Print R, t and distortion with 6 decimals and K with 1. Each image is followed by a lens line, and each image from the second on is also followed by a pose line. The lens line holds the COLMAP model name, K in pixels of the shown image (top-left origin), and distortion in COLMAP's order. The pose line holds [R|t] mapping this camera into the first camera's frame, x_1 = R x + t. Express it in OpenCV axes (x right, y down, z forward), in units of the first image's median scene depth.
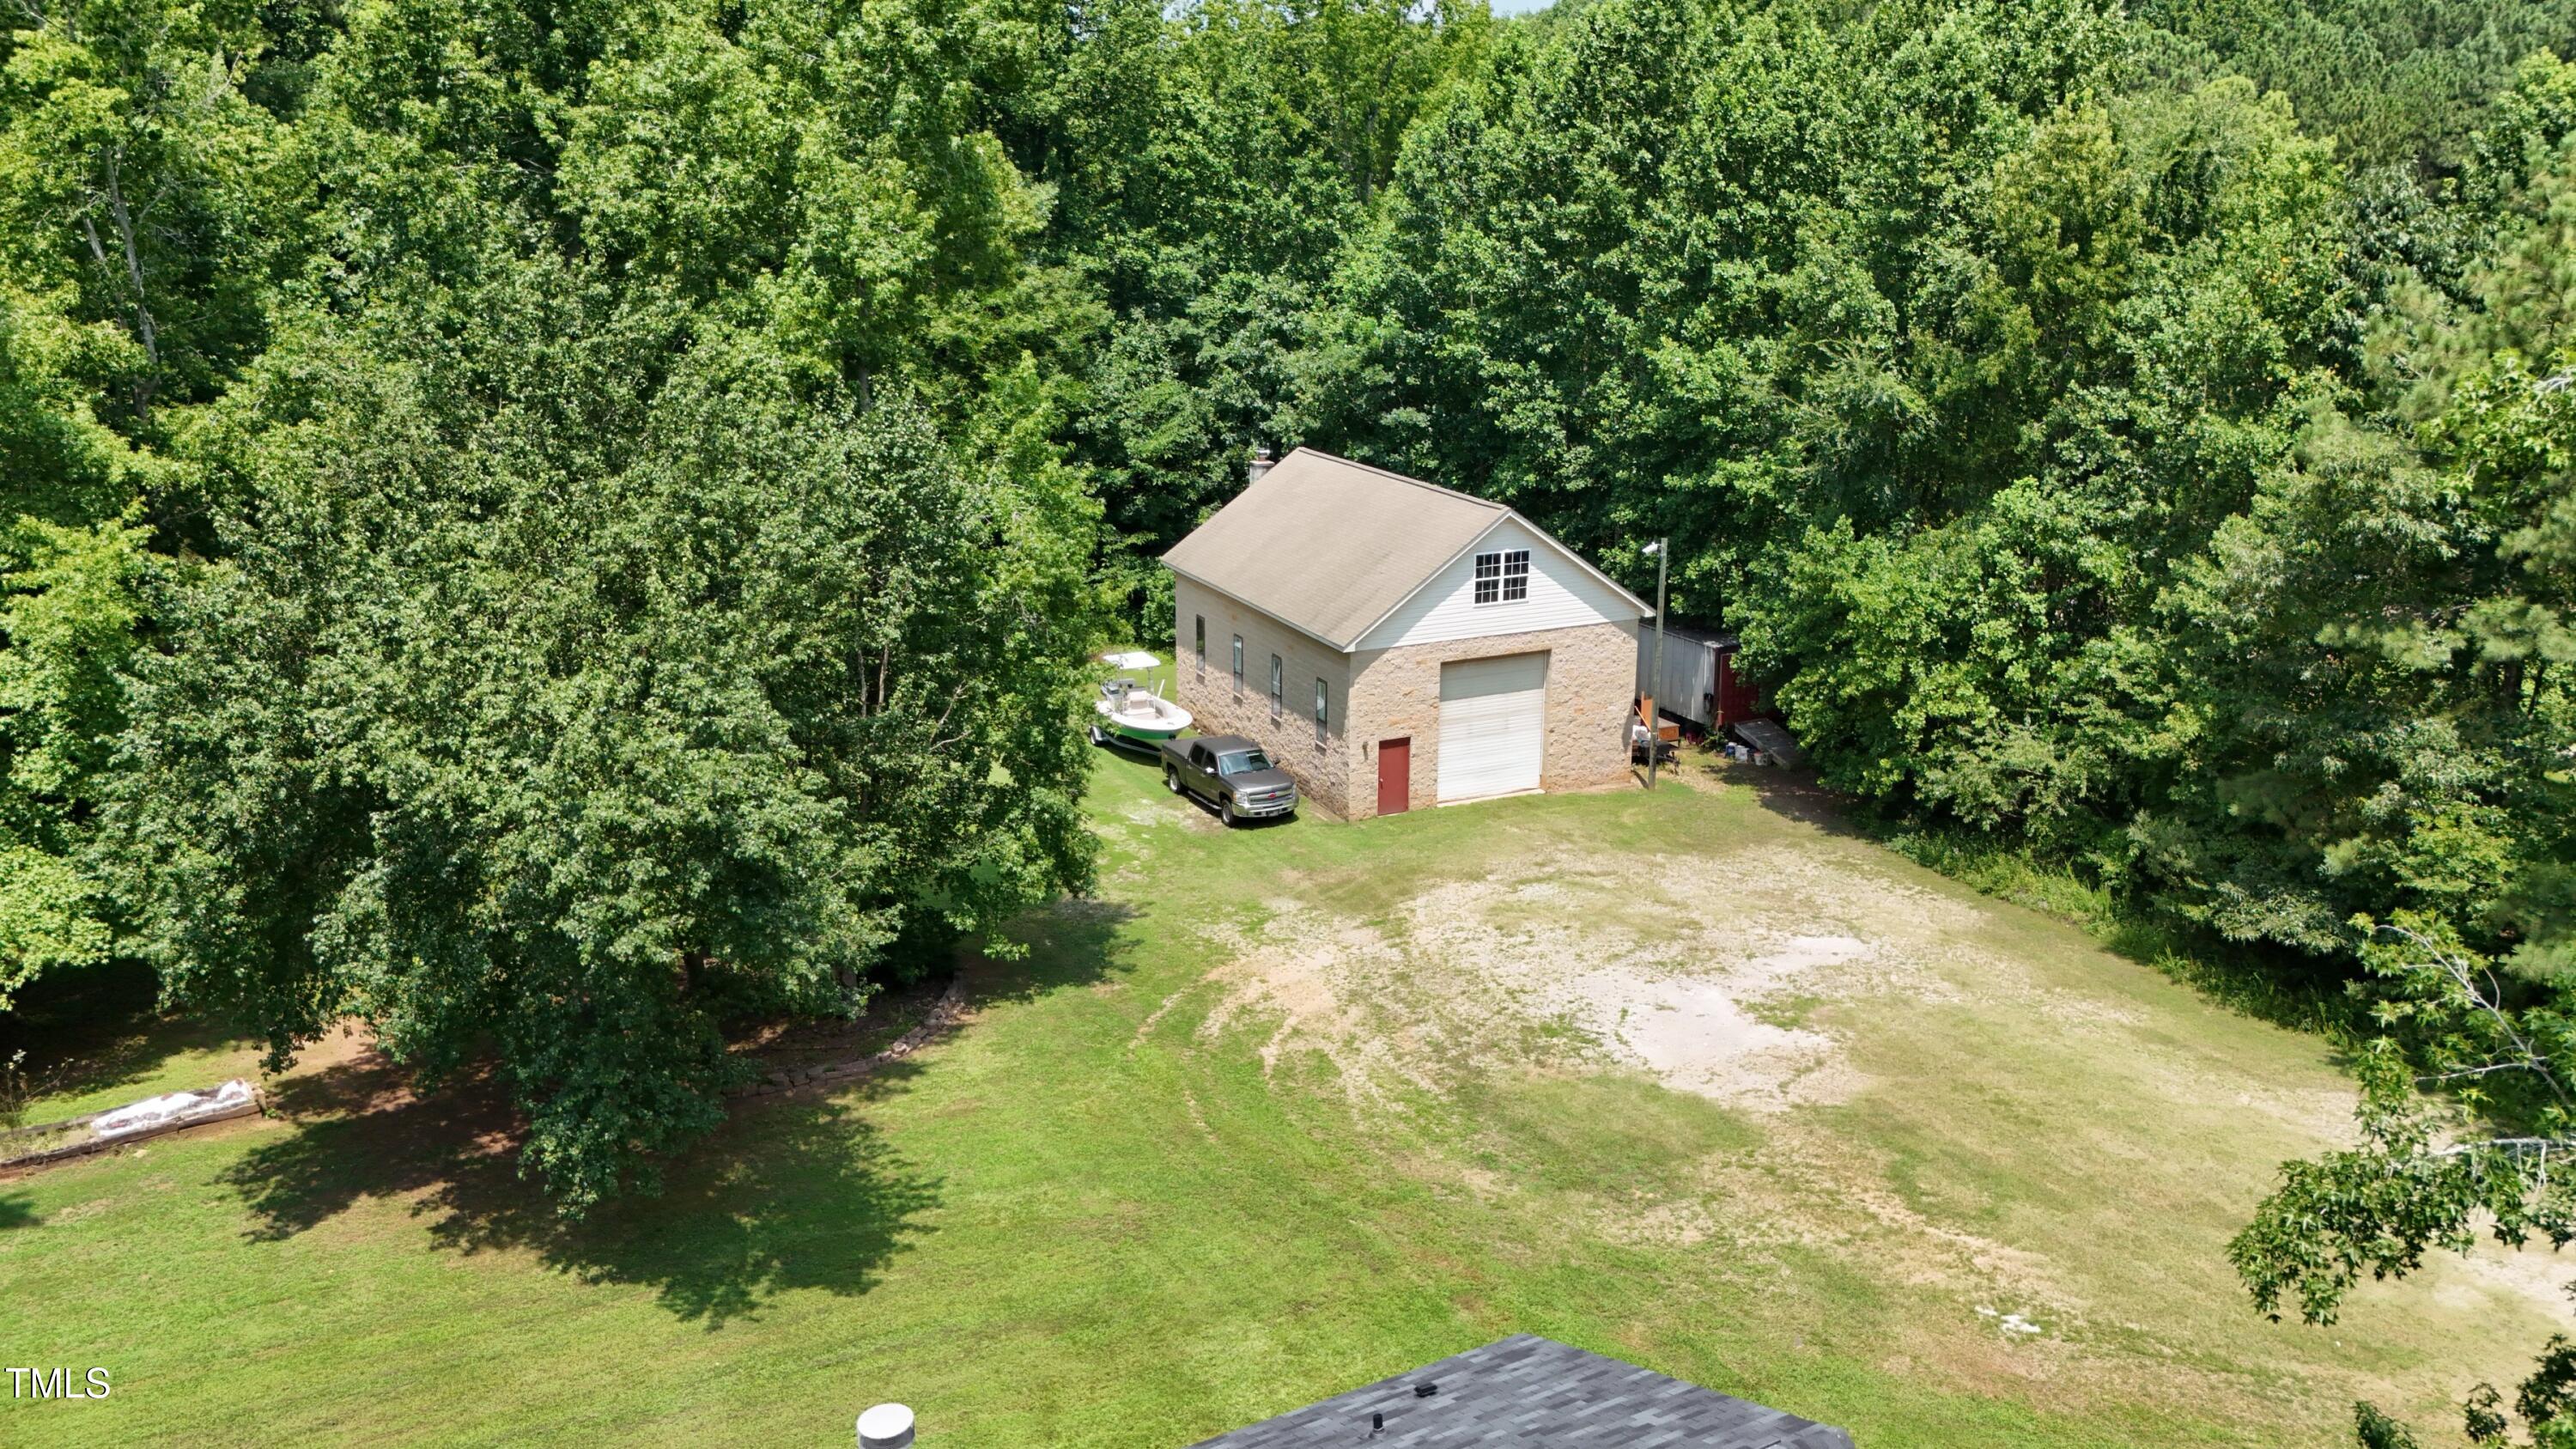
lens RADIAL K [[1878.6, 0, 1283.2], [0, 1878.6, 717.7], [0, 0, 1]] dist [0.044605, -0.041909]
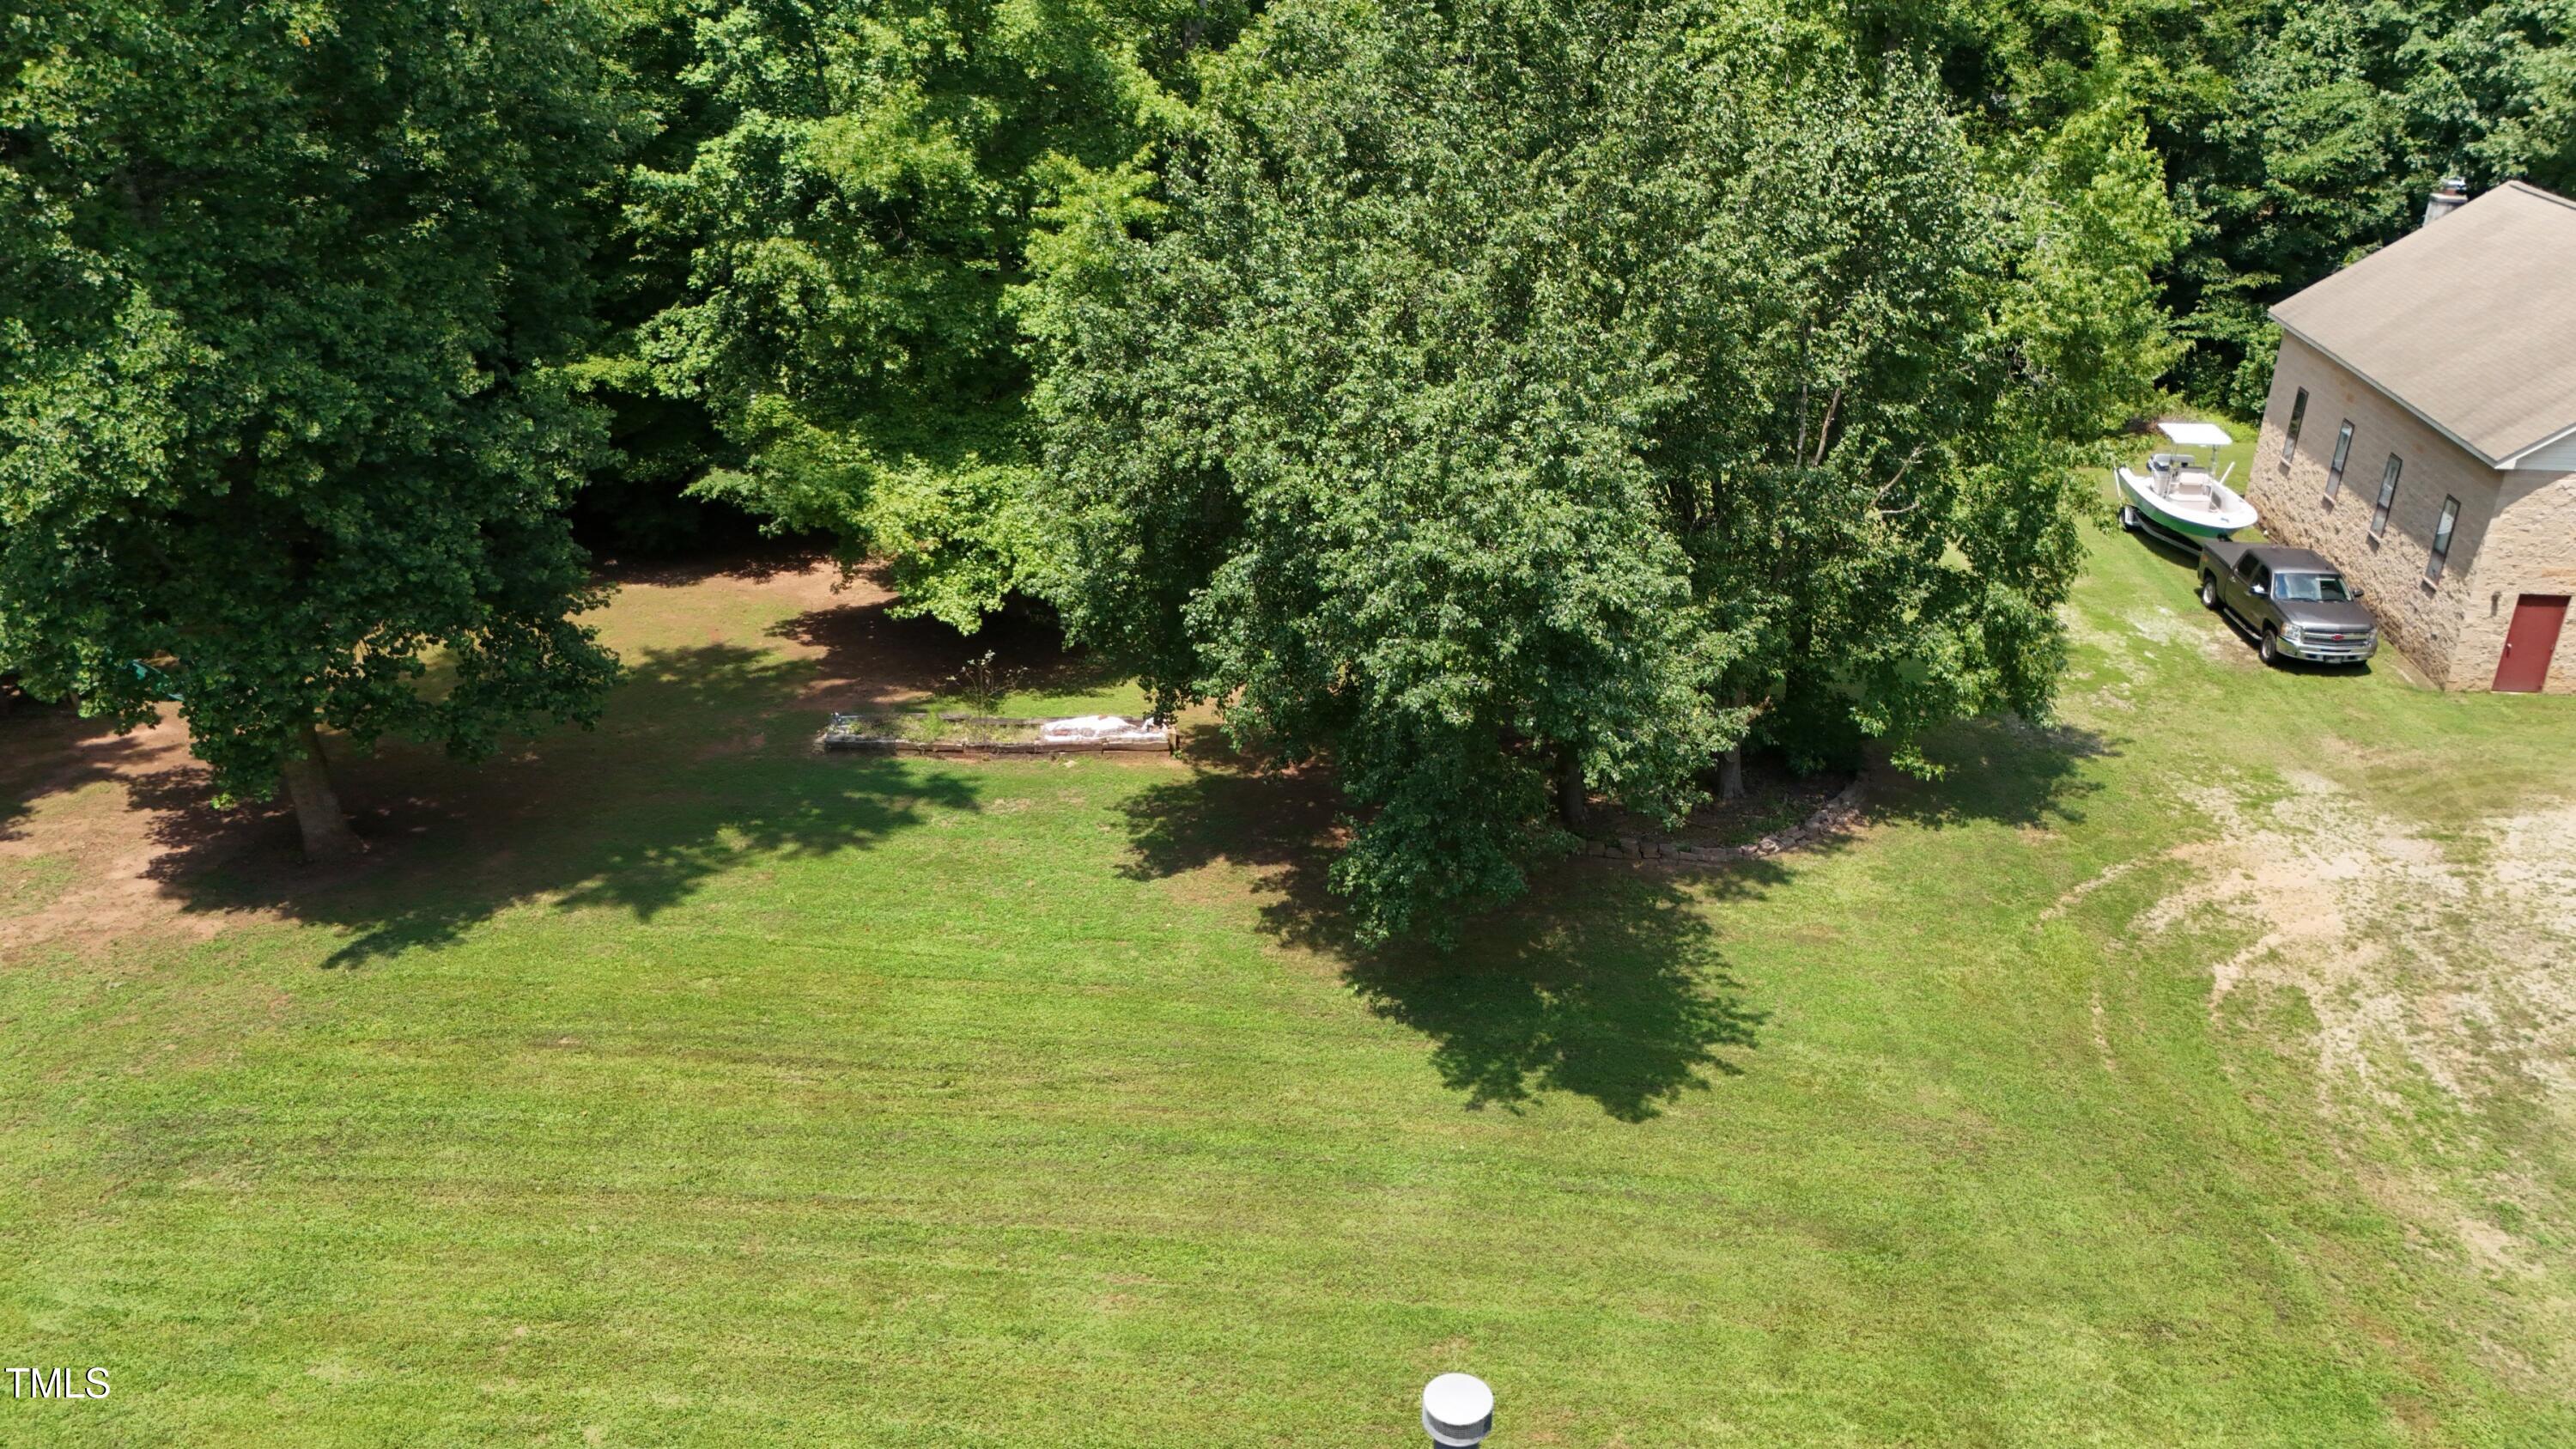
lens RADIAL K [[1878.6, 0, 1283.2], [0, 1878.6, 717.7], [0, 0, 1]] dist [0.044605, -0.041909]
pose [[0.843536, 0.221523, -0.489259, 0.022440], [-0.142202, 0.970584, 0.194282, -0.021354], [0.517905, -0.094310, 0.850224, 0.128416]]
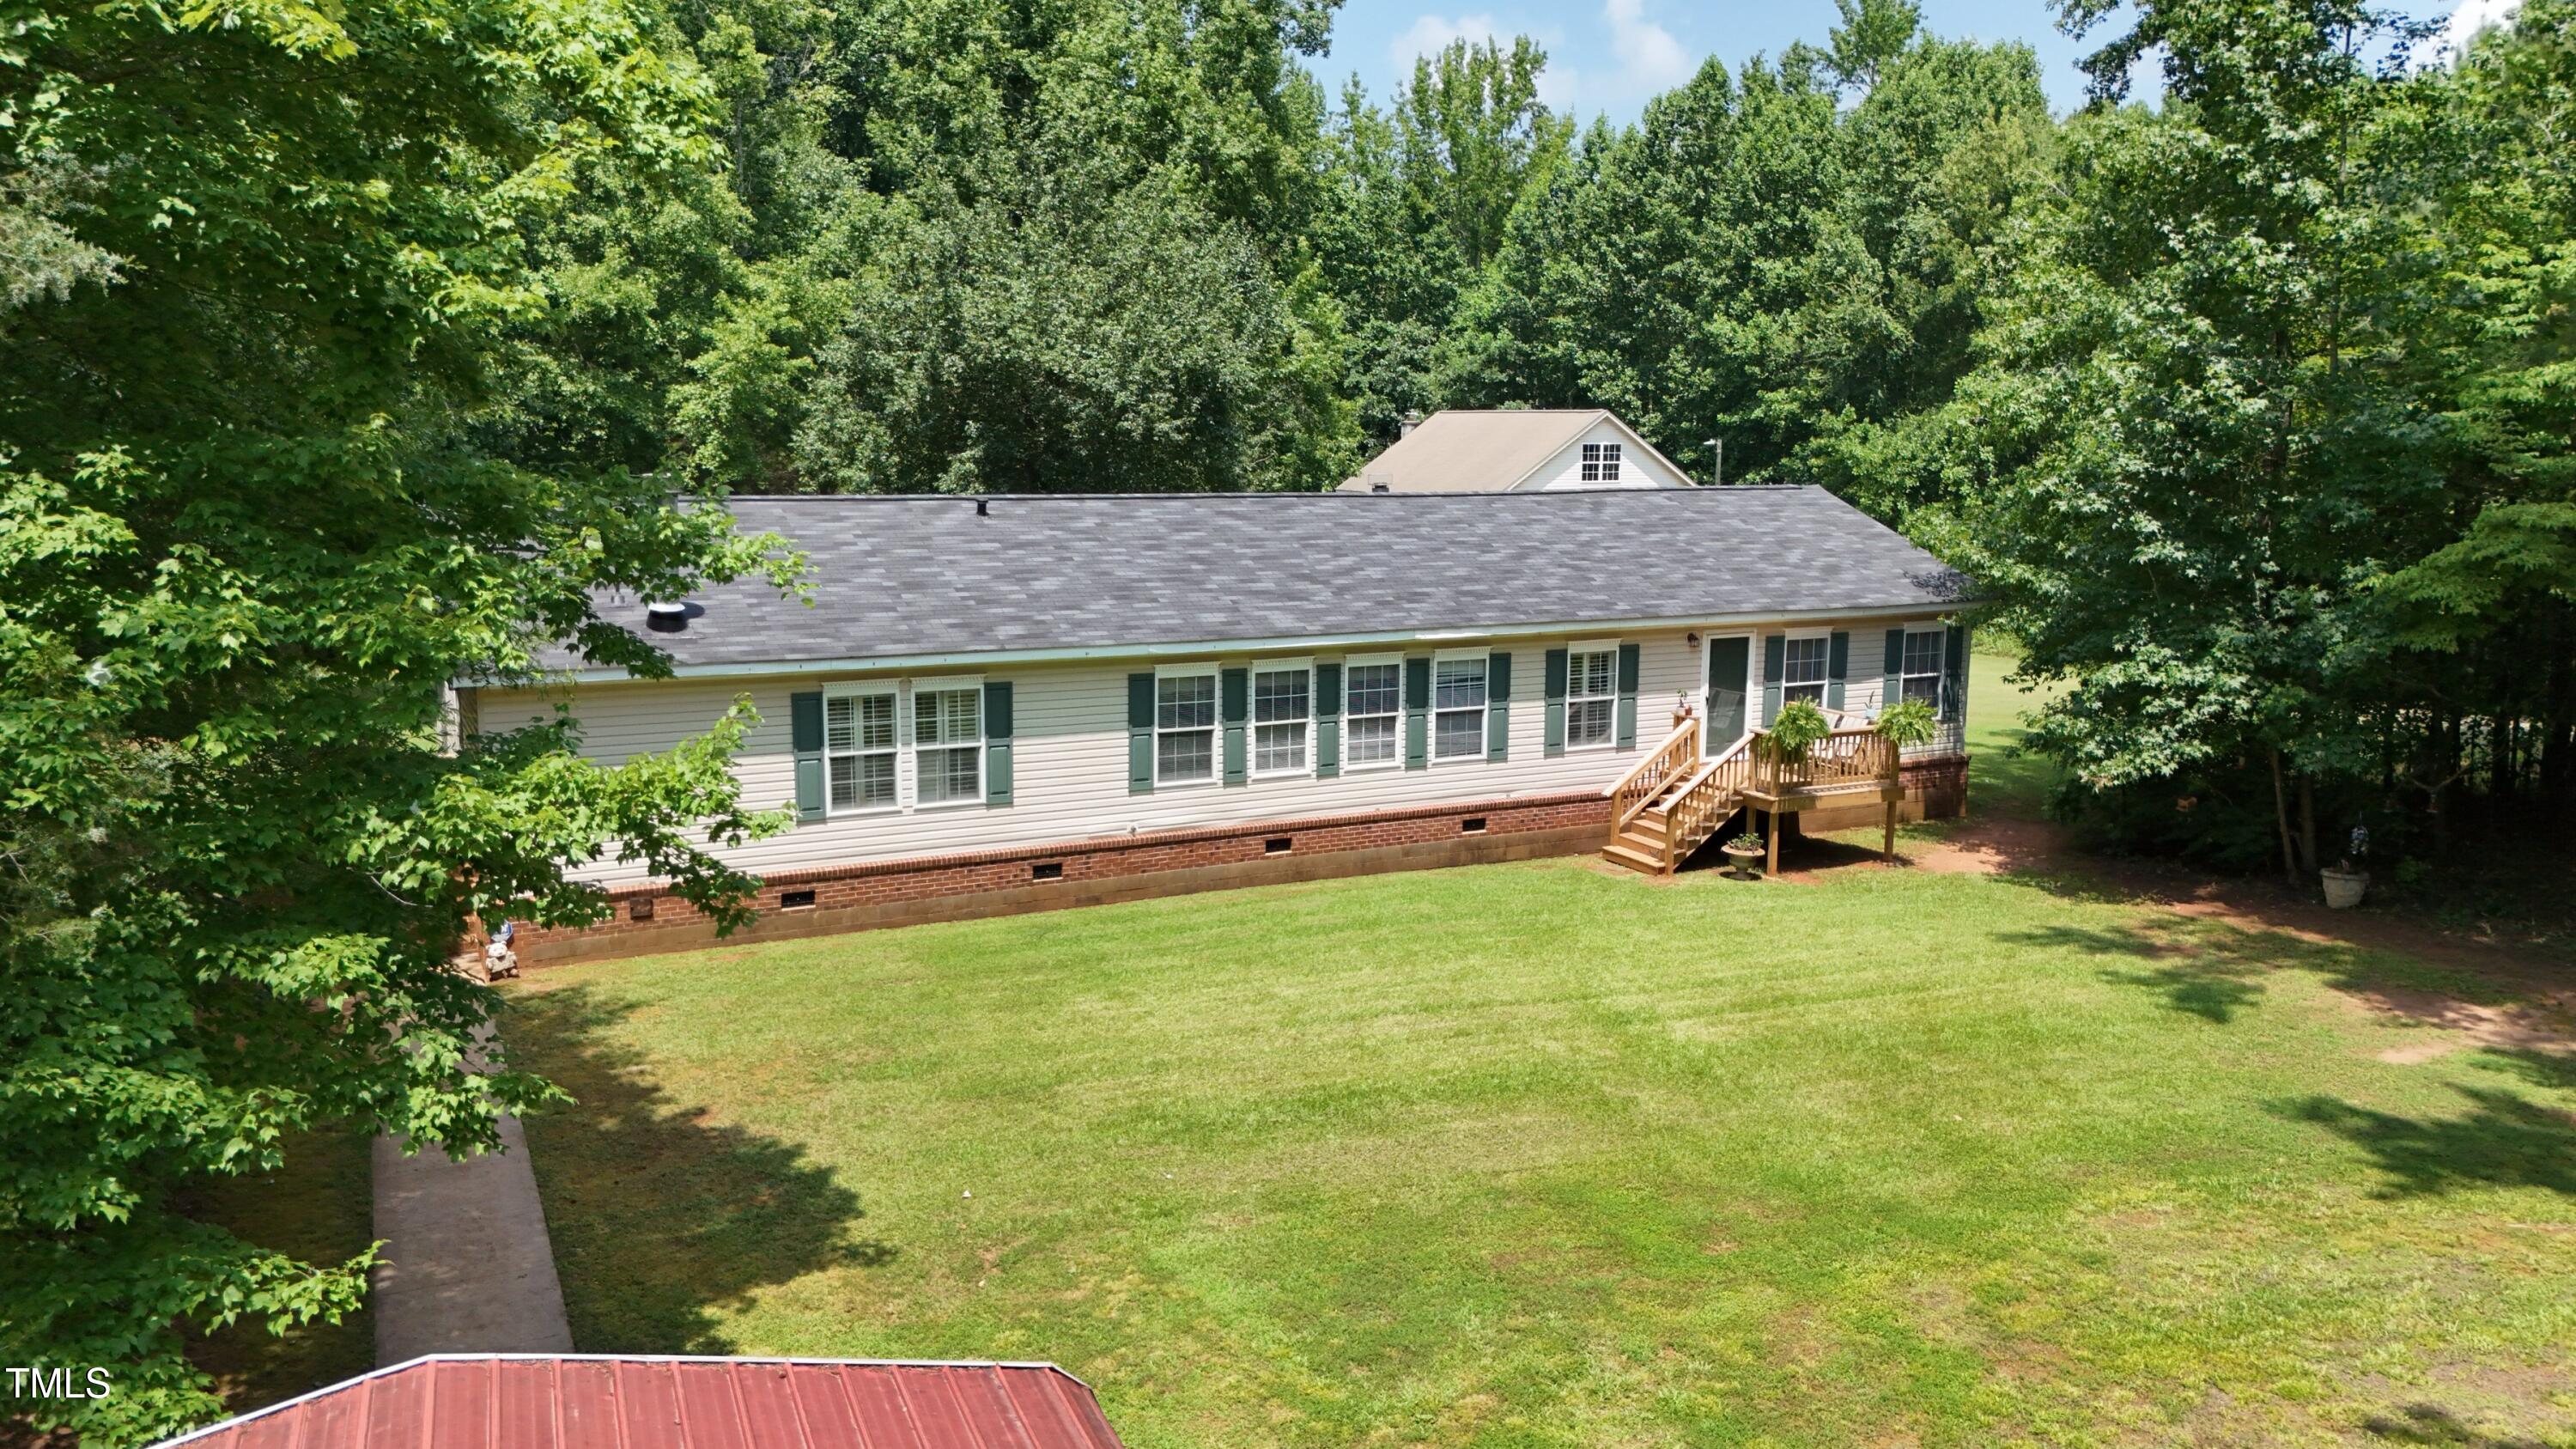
lens RADIAL K [[1859.5, 0, 1275.5], [0, 1859.5, 721.1], [0, 0, 1]] dist [0.080542, -0.235387]
pose [[0.999538, 0.011286, -0.028210, -0.111436], [-0.014569, 0.992784, -0.119030, 0.380695], [0.026663, 0.119386, 0.992490, -0.466362]]
